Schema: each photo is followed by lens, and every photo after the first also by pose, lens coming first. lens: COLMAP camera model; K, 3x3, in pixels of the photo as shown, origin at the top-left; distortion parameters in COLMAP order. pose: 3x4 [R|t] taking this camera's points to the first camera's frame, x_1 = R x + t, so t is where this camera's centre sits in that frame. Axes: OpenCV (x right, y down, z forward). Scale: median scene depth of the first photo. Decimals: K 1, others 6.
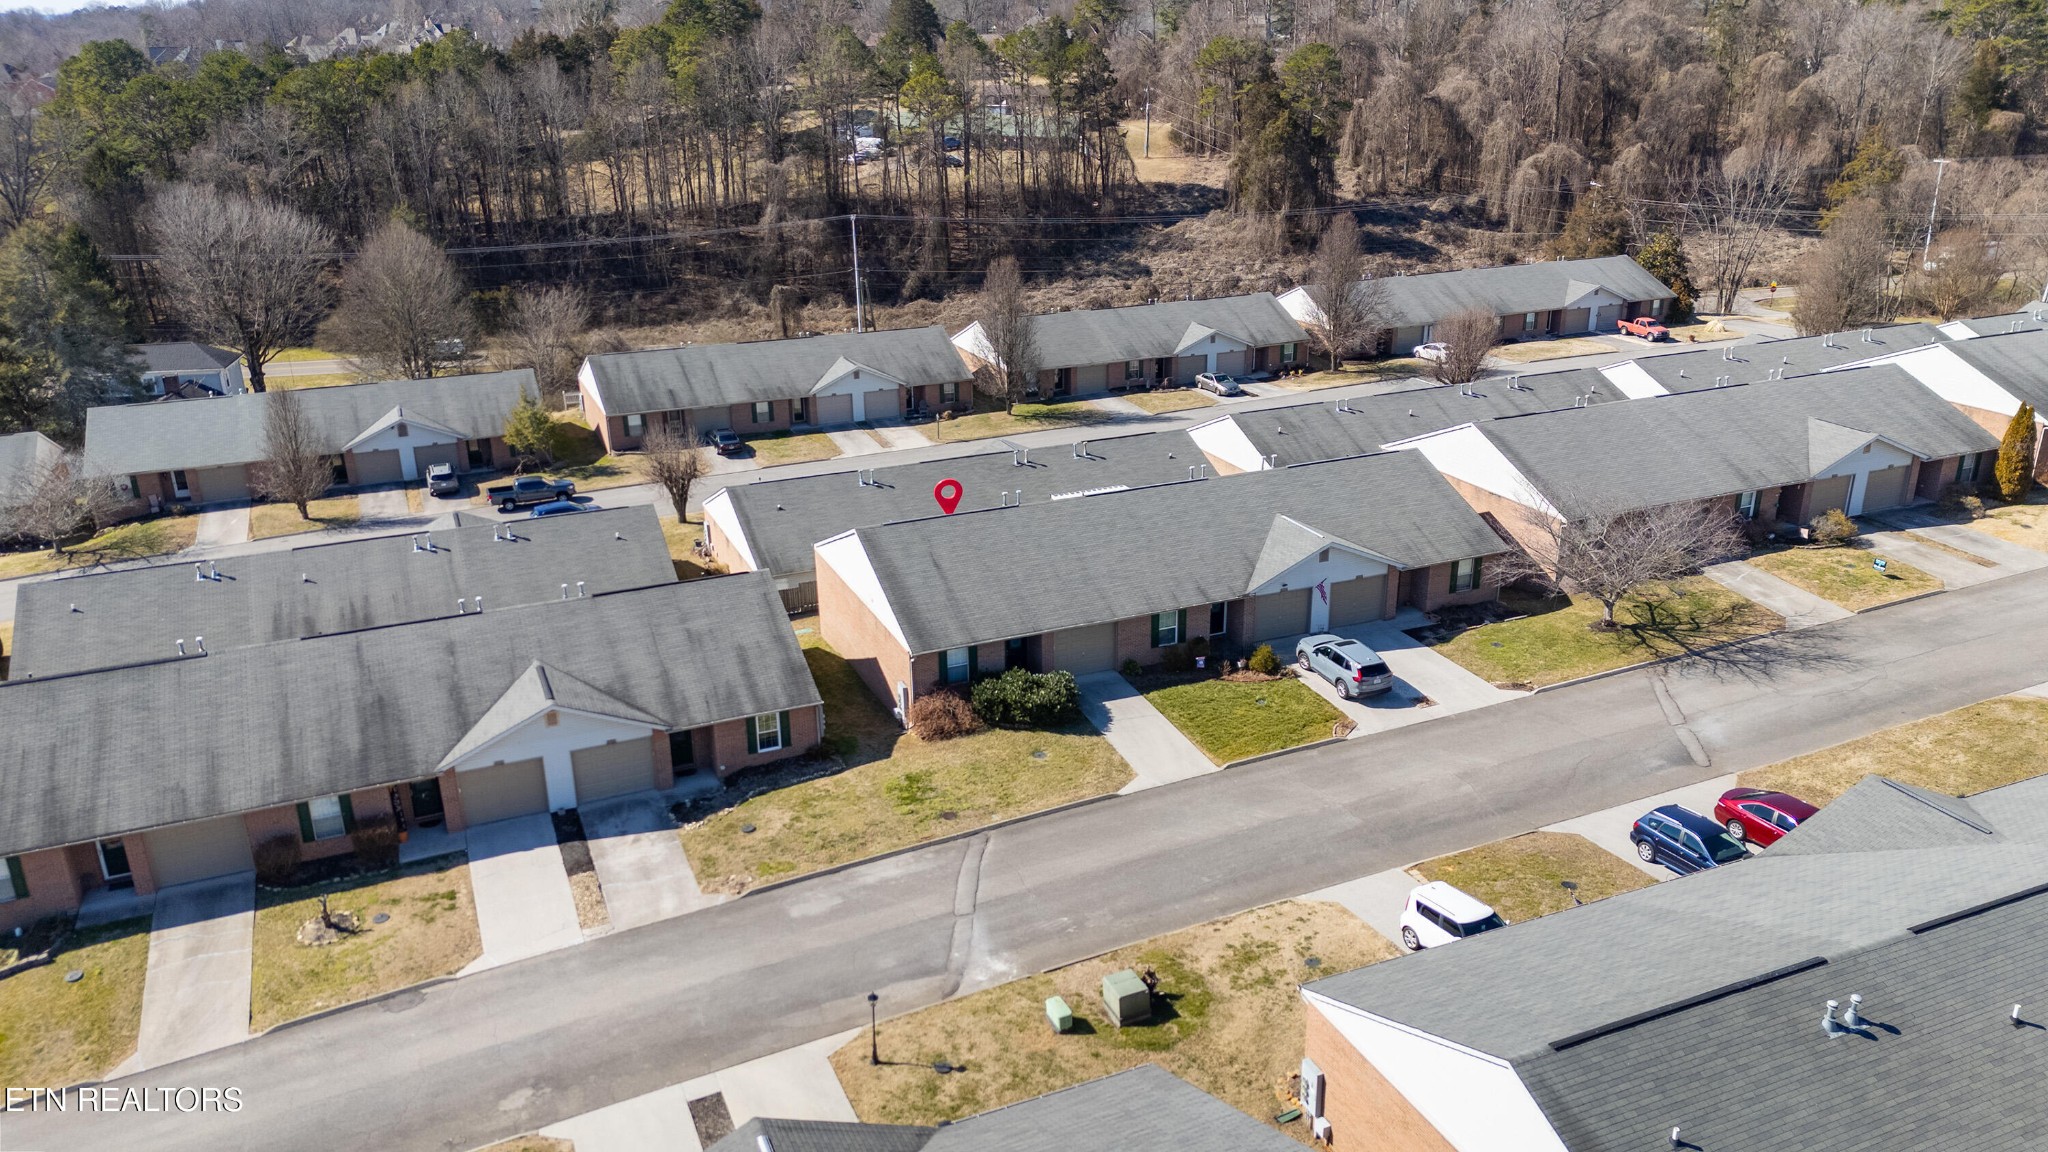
lens RADIAL K [[1485.5, 0, 1022.8], [0, 1485.5, 584.4], [0, 0, 1]] dist [0.090386, -0.099308]
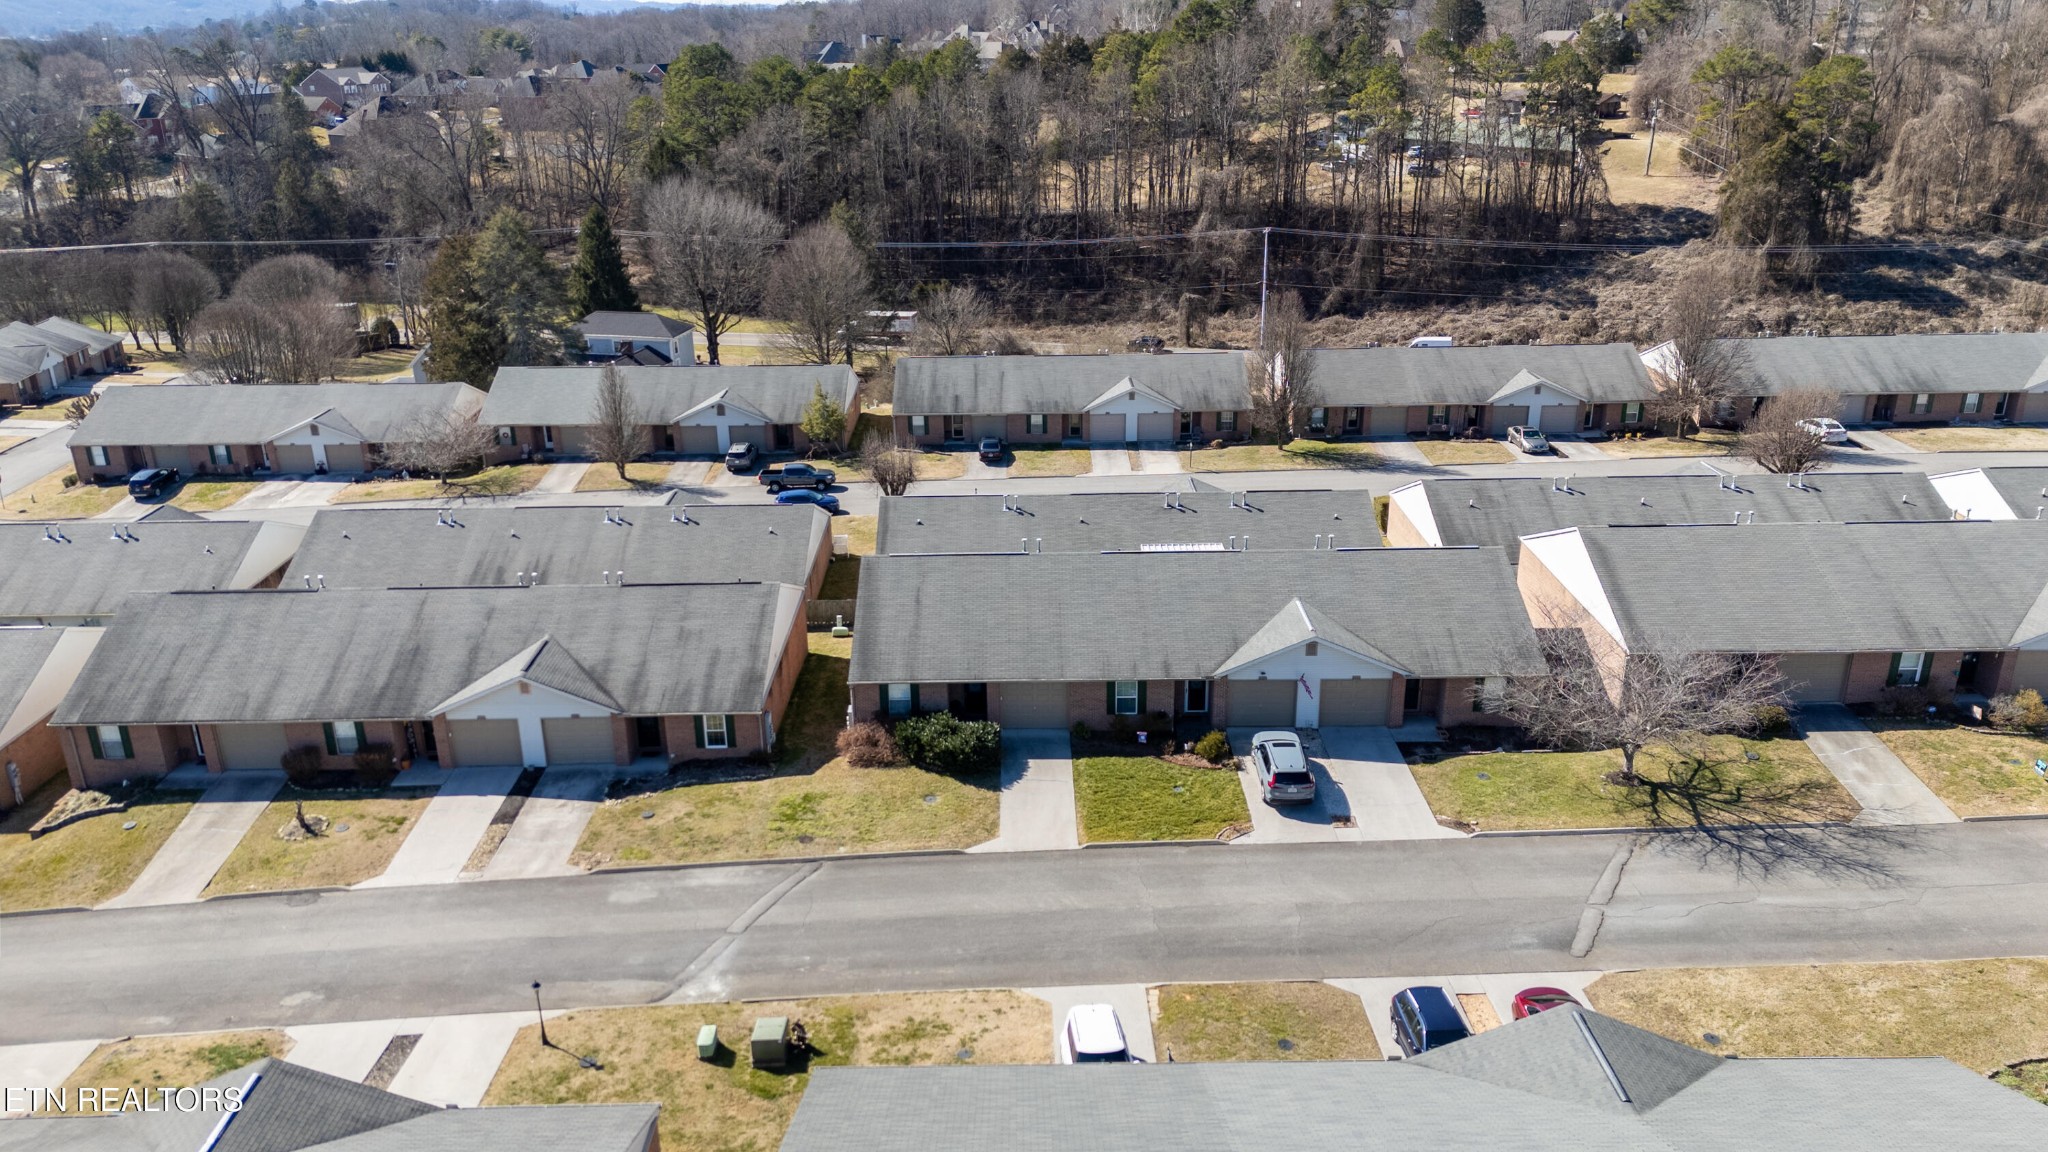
lens RADIAL K [[1485.5, 0, 1022.0], [0, 1485.5, 586.1], [0, 0, 1]] dist [0.090386, -0.099308]
pose [[0.921901, 0.140658, -0.360991, 0.284306], [-0.137330, 0.989907, 0.034998, -0.051637], [0.362270, 0.017310, 0.931912, 0.037046]]
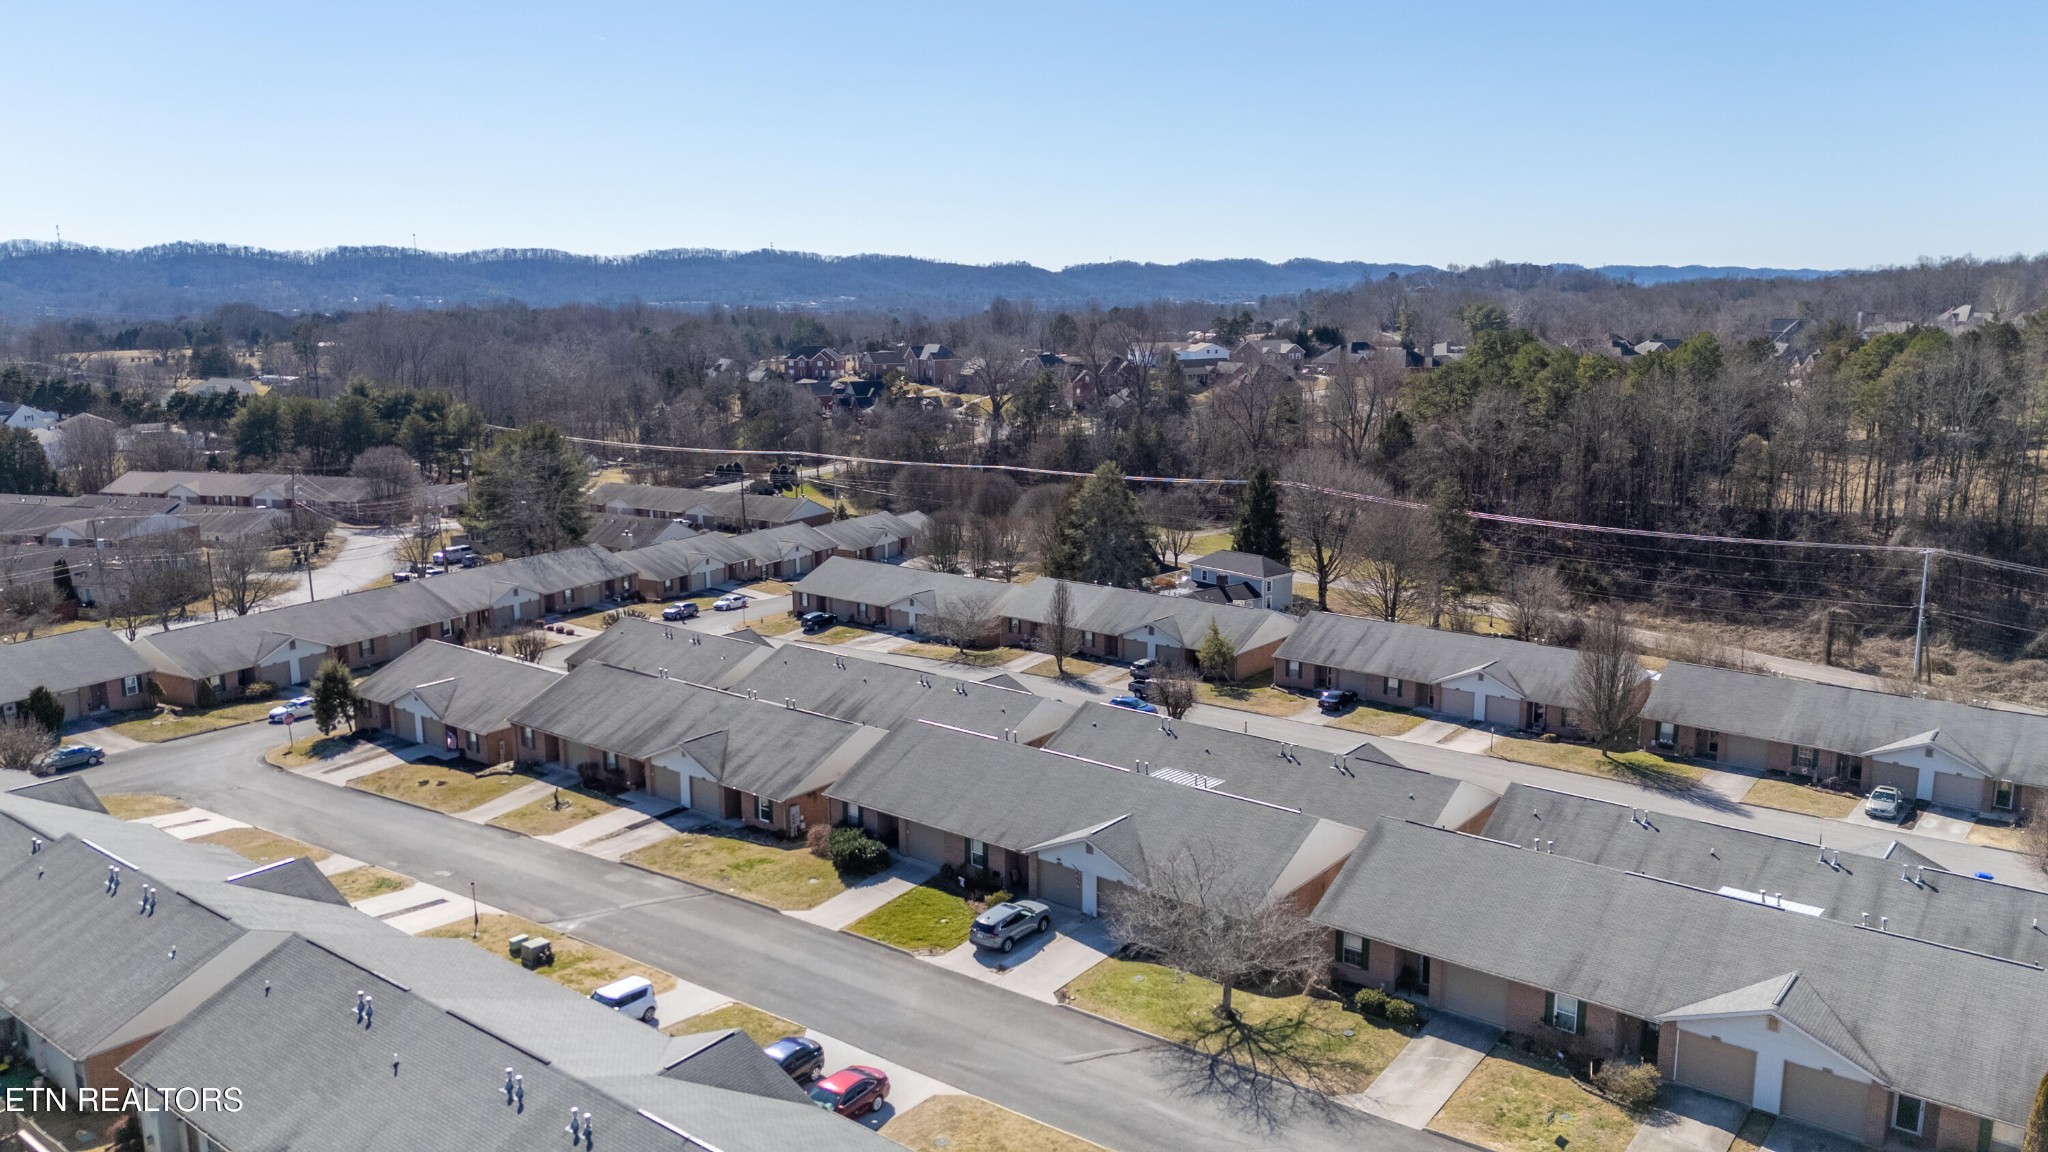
lens RADIAL K [[1485.5, 0, 1024.7], [0, 1485.5, 565.1], [0, 0, 1]] dist [0.090386, -0.099308]
pose [[0.479503, 0.174367, -0.860042, 0.893782], [-0.315360, 0.948828, 0.016544, -0.182970], [0.818917, 0.263290, 0.509954, 0.224913]]
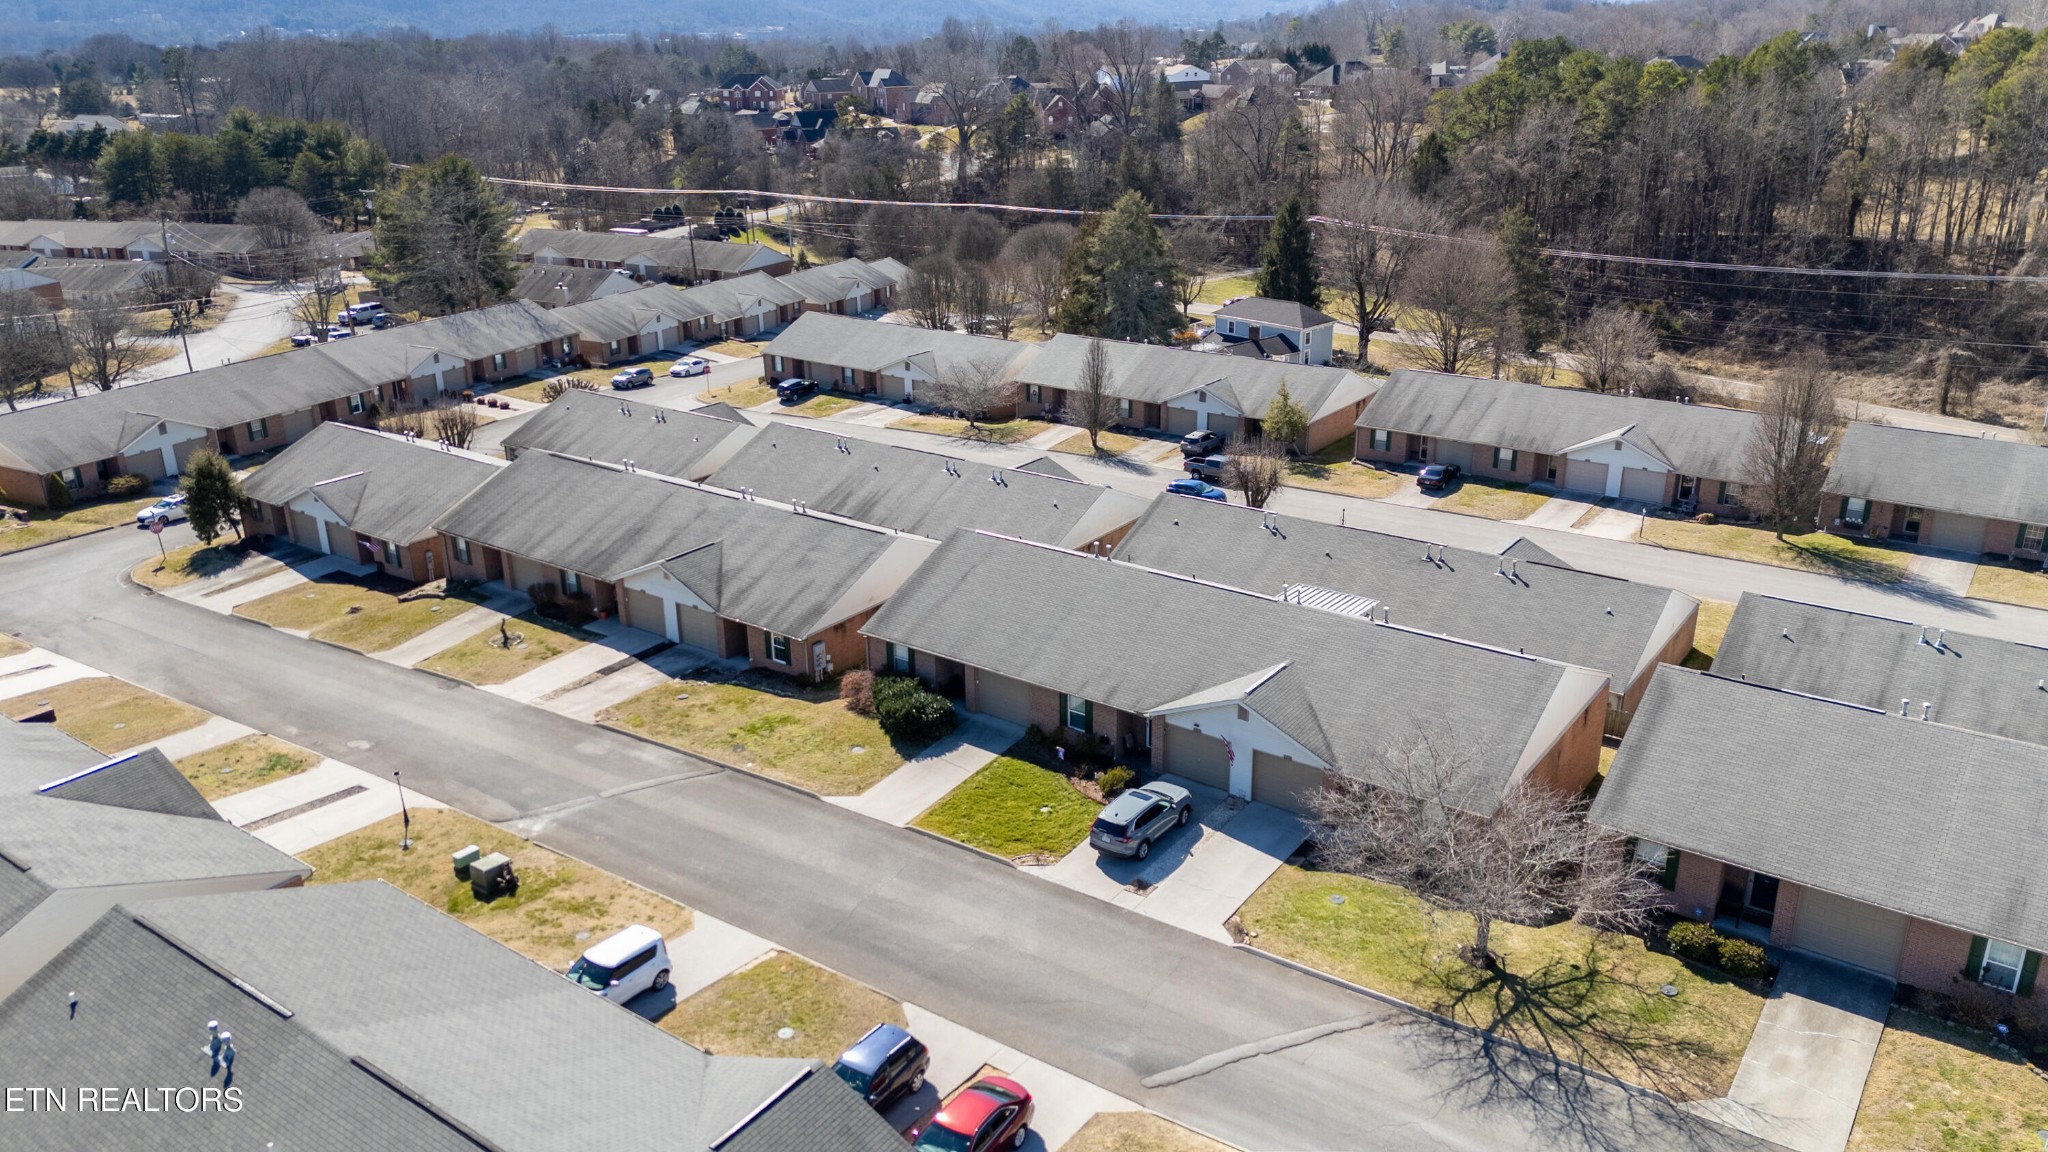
lens RADIAL K [[1485.5, 0, 1022.5], [0, 1485.5, 583.8], [0, 0, 1]] dist [0.090386, -0.099308]
pose [[0.512496, 0.312528, -0.799796, 0.622686], [-0.301148, 0.937673, 0.173435, -0.155884], [0.804150, 0.151972, 0.574671, 0.296168]]
